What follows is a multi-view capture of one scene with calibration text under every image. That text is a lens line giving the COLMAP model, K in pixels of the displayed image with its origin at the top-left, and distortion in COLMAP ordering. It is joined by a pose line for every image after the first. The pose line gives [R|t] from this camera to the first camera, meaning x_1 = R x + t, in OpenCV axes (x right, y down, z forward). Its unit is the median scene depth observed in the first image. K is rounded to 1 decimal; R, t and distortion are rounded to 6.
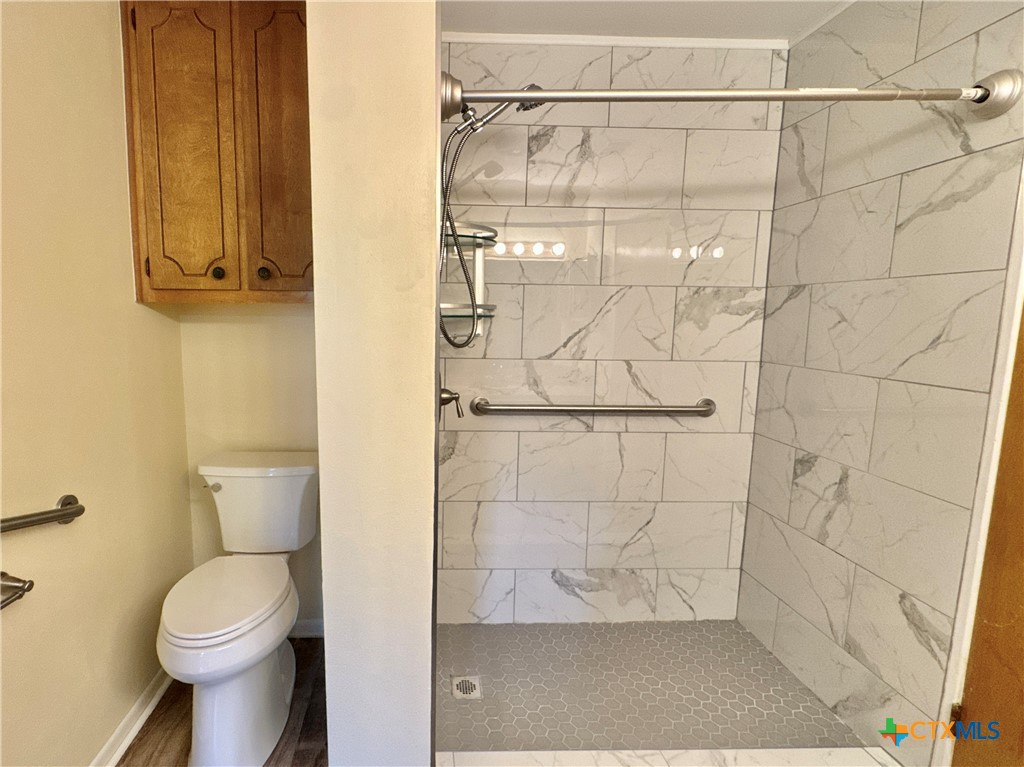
lens RADIAL K [[475.4, 0, 500.2], [0, 475.4, 368.9], [0, 0, 1]] dist [0.005334, 0.001465]
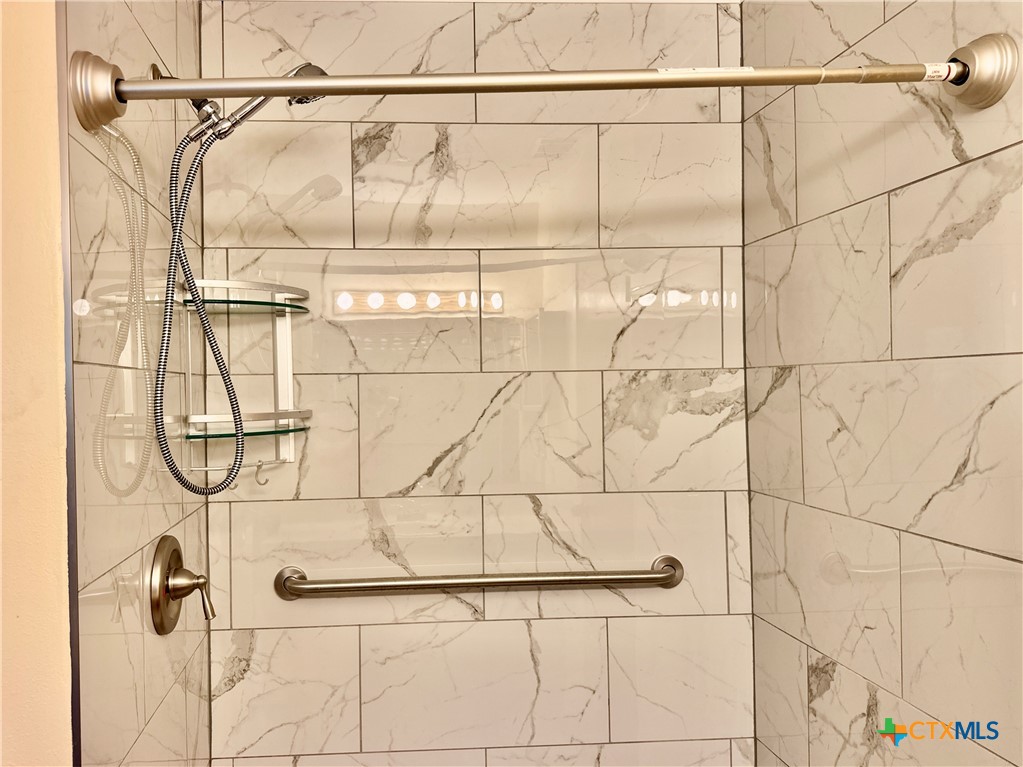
lens RADIAL K [[743.0, 0, 510.1], [0, 743.0, 381.4], [0, 0, 1]] dist [0.052761, -0.040258]
pose [[0.998824, -0.034633, 0.033938, 0.226126], [0.038483, 0.991994, -0.120281, -0.051270], [-0.029500, 0.121446, 0.992160, 0.064749]]
